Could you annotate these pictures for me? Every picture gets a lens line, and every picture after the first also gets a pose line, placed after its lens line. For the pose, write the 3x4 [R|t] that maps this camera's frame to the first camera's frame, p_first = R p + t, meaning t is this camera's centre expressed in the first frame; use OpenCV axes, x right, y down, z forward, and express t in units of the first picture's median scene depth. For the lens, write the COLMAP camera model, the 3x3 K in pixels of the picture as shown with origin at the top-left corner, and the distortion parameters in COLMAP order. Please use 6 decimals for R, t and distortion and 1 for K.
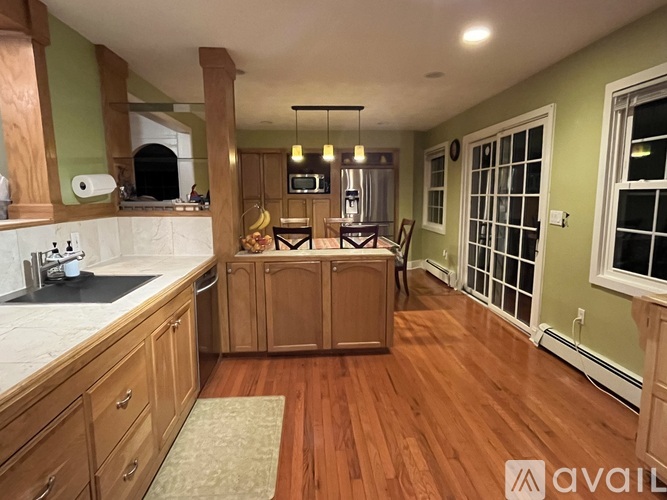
lens RADIAL K [[397.3, 0, 333.5], [0, 397.3, 250.0], [0, 0, 1]] dist [-0.000251, 0.000074]
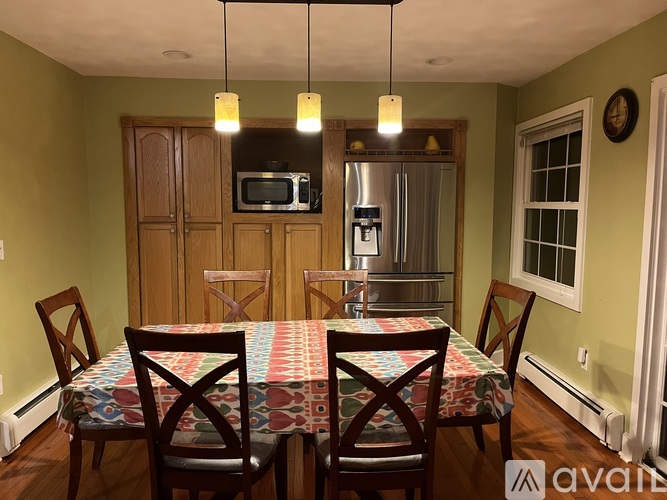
lens RADIAL K [[508.9, 0, 333.5], [0, 508.9, 250.0], [0, 0, 1]] dist [0.053776, -0.000604]
pose [[0.999883, 0.011401, -0.010232, 0.013070], [-0.011871, 0.998819, -0.047110, -0.068853], [0.009683, 0.047225, 0.998837, 0.389536]]
